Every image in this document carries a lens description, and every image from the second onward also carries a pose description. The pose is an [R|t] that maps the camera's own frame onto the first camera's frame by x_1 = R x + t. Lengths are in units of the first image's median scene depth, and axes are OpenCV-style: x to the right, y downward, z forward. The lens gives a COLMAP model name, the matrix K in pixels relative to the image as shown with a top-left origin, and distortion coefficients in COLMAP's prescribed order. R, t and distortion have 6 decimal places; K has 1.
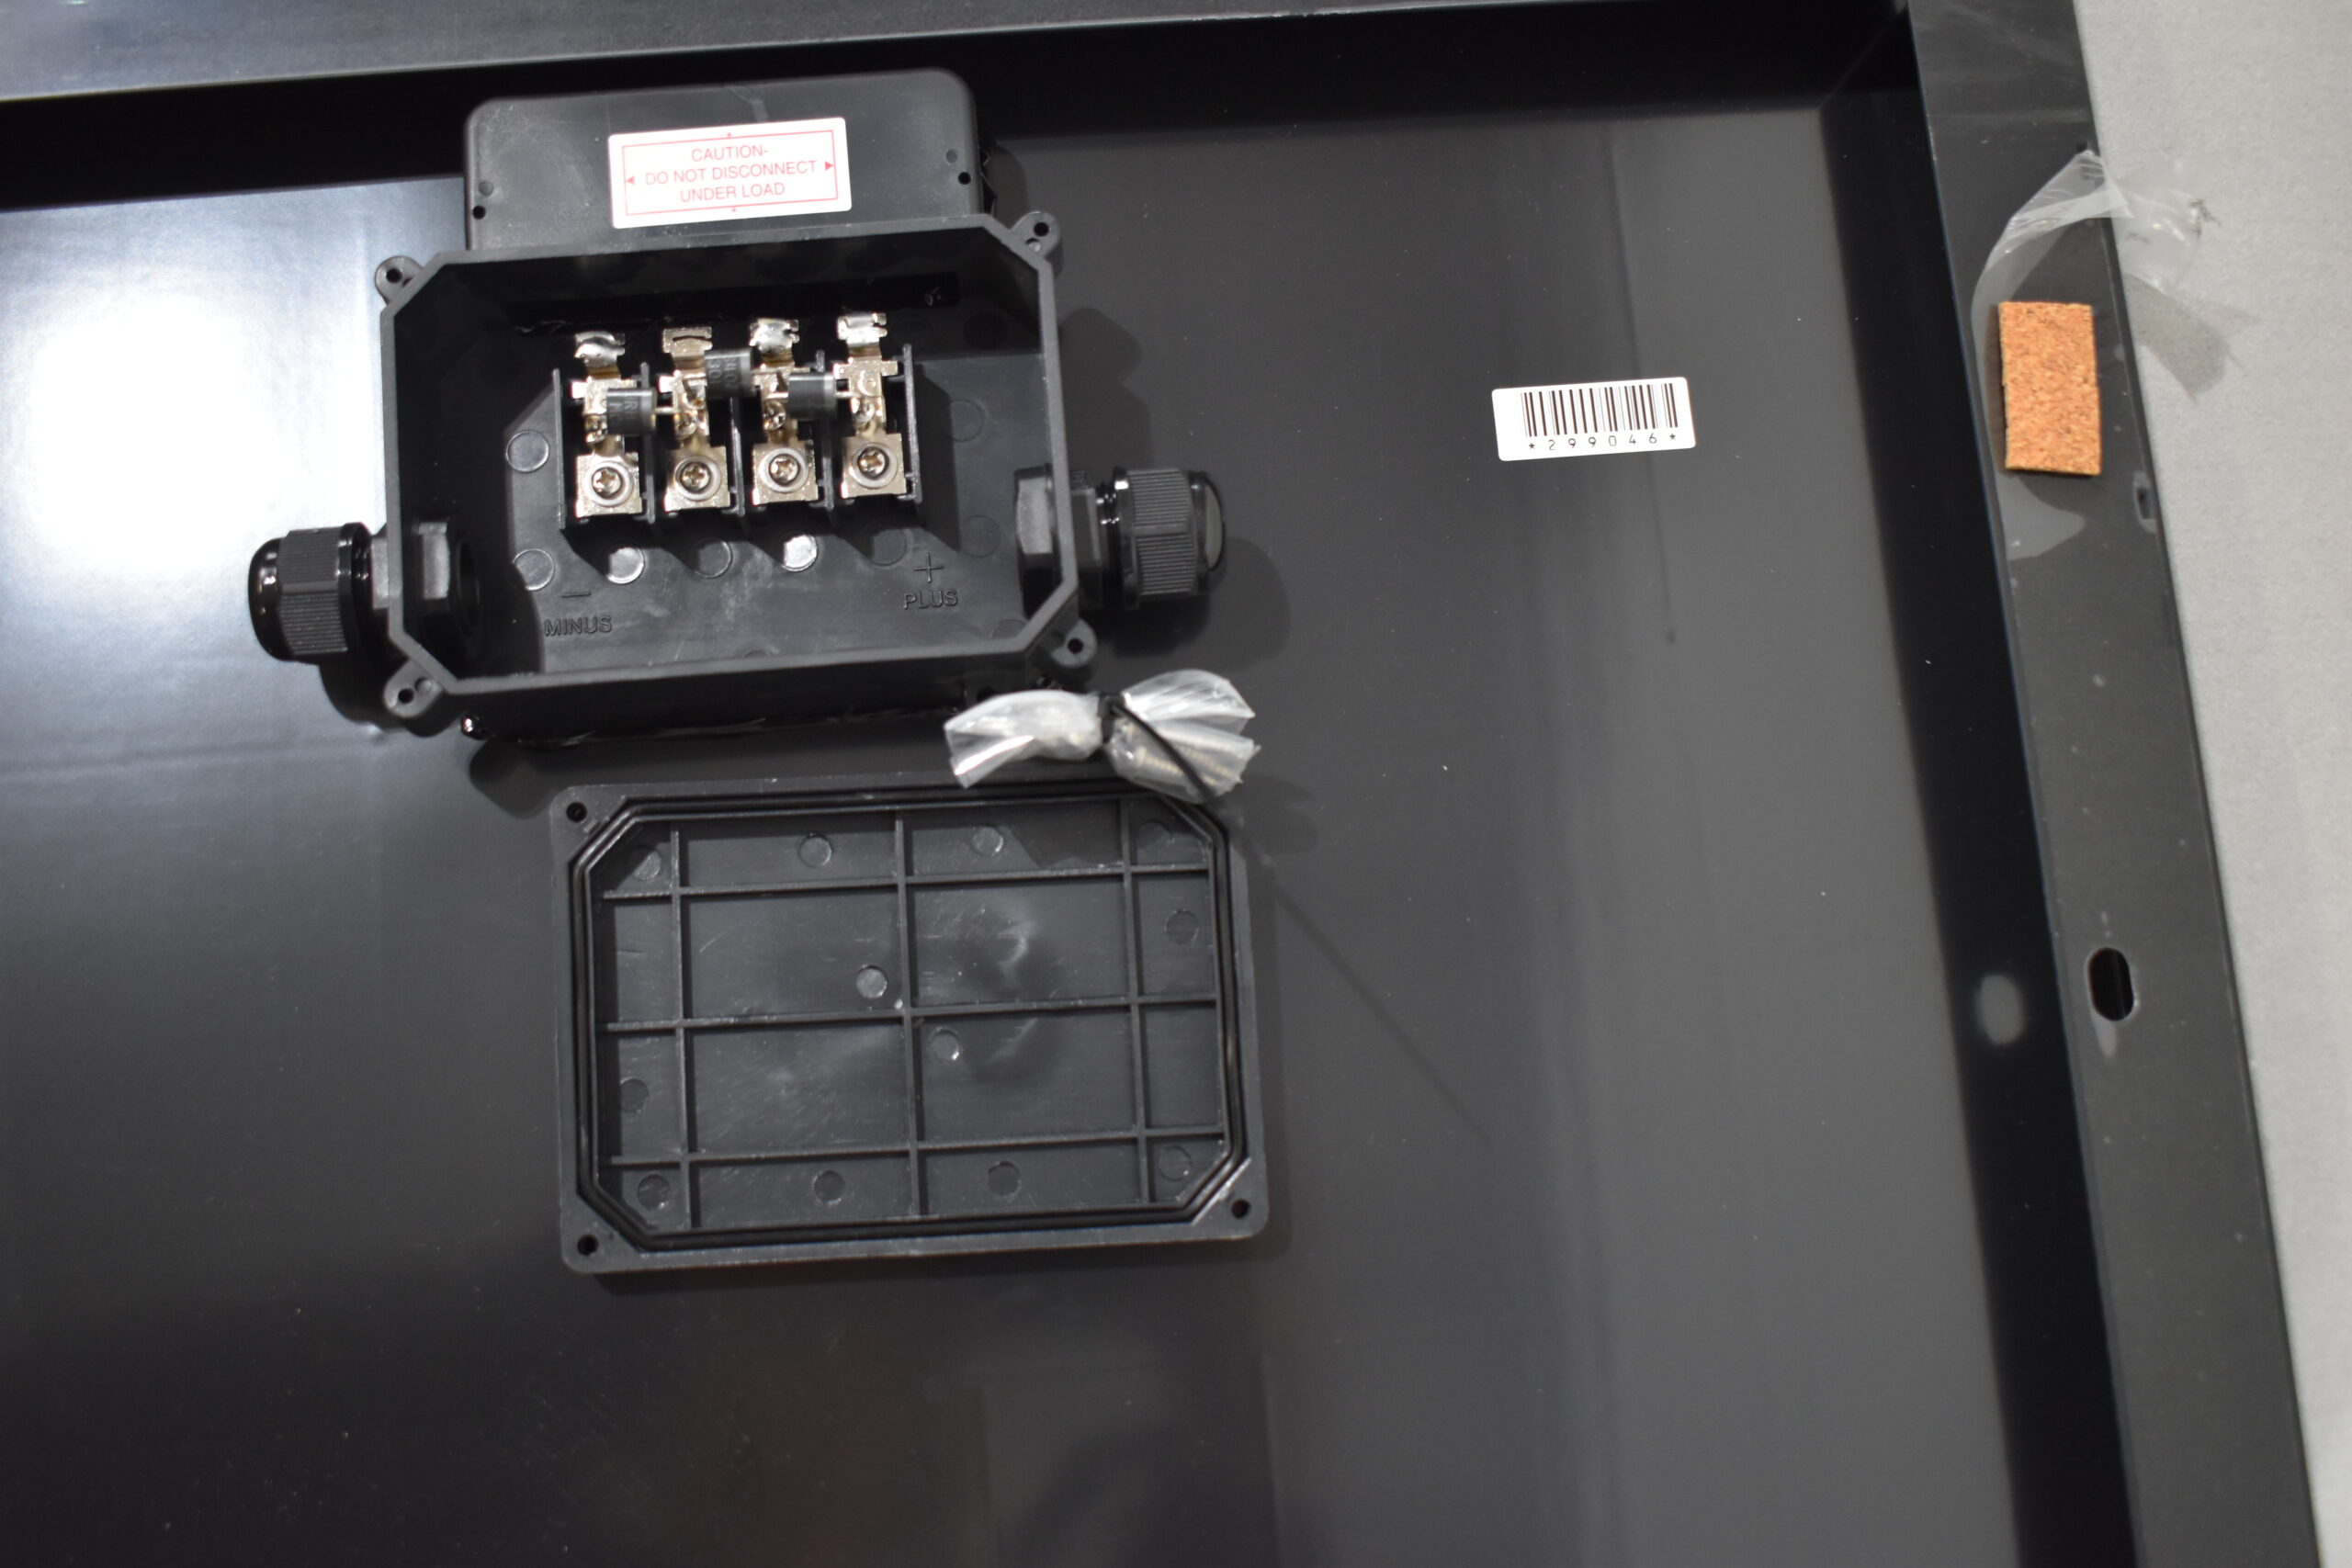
lens RADIAL K [[2425.3, 0, 1185.2], [0, 2425.3, 777.5], [0, 0, 1]] dist [-0.111338, 0.000000]
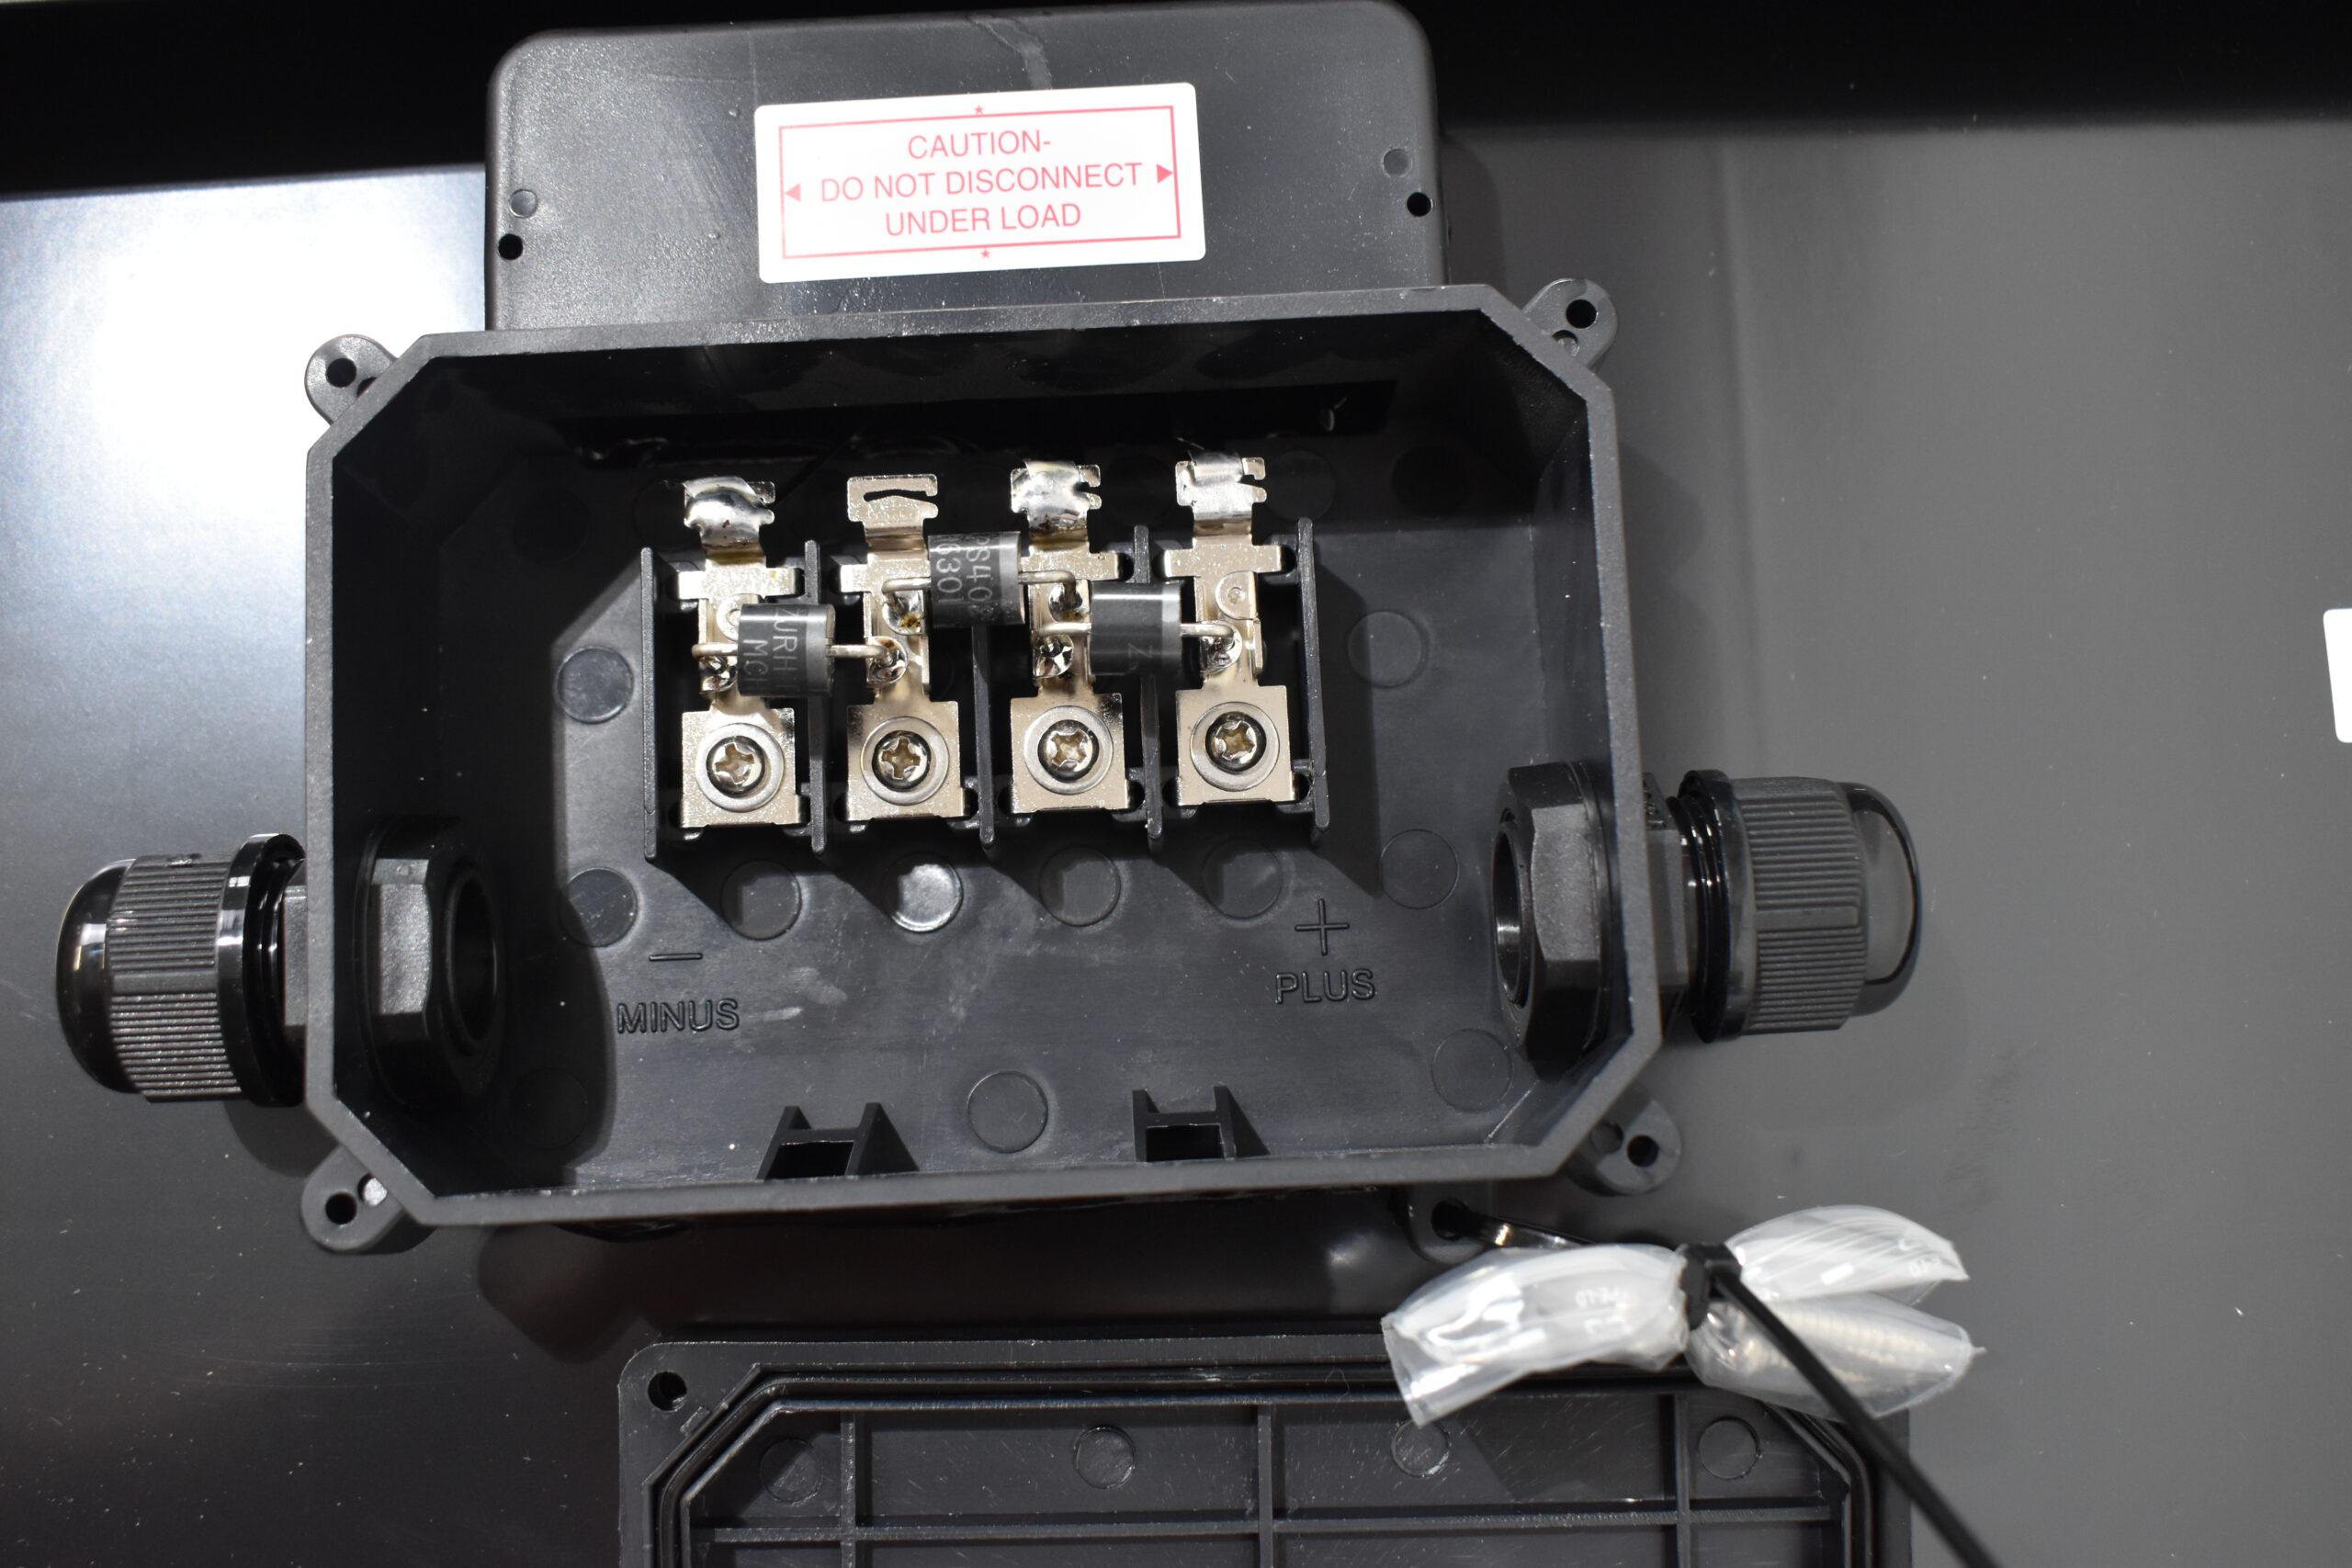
lens RADIAL K [[2425.3, 0, 1156.2], [0, 2425.3, 793.9], [0, 0, 1]] dist [-0.111338, 0.000000]
pose [[0.997409, 0.035714, -0.062451, -0.113393], [-0.033778, 0.998924, 0.031790, -0.135887], [0.063519, -0.029598, 0.997542, 0.469085]]
